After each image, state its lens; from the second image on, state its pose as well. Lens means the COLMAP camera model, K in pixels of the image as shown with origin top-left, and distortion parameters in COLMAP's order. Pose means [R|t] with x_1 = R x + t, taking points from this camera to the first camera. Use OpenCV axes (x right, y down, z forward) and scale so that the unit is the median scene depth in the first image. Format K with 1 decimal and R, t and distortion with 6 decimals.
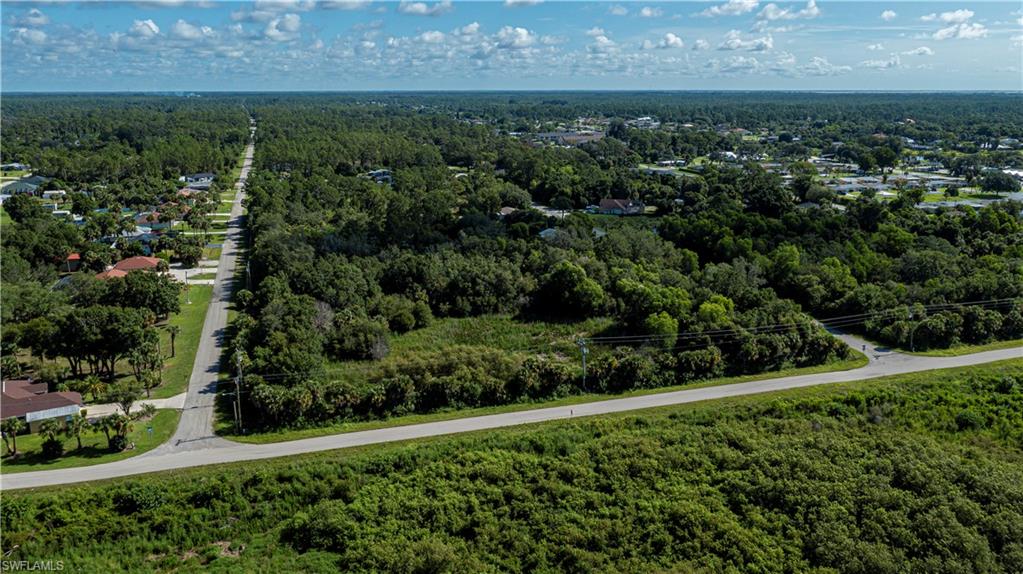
lens RADIAL K [[801.8, 0, 511.5], [0, 801.8, 287.0], [0, 0, 1]] dist [-0.012428, 0.003567]
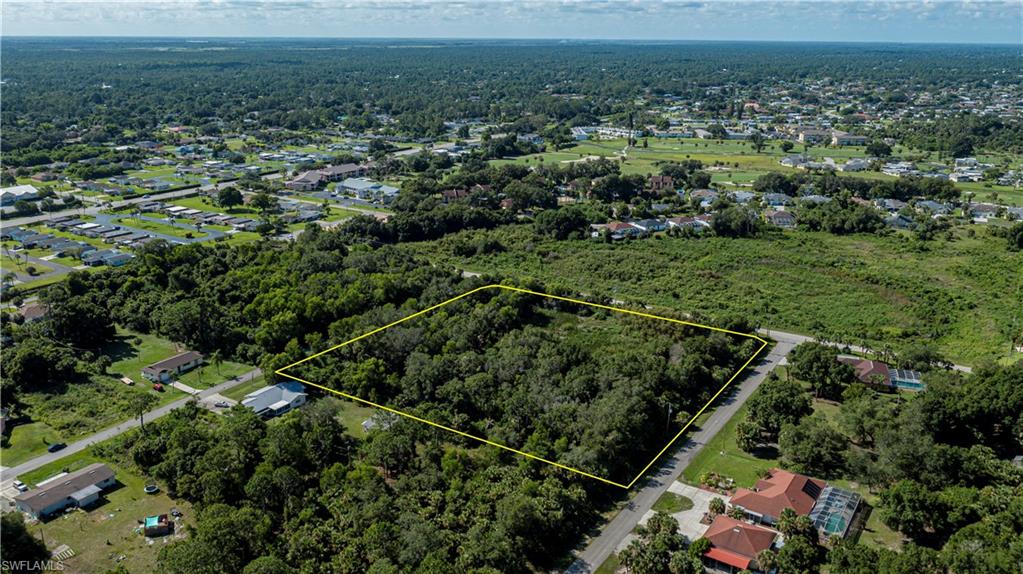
lens RADIAL K [[801.8, 0, 511.5], [0, 801.8, 287.0], [0, 0, 1]] dist [-0.012428, 0.003567]
pose [[-0.640523, -0.231253, 0.732293, -1.396546], [0.180372, 0.881601, 0.436171, -0.985388], [-0.746456, 0.411463, -0.522974, 2.485934]]
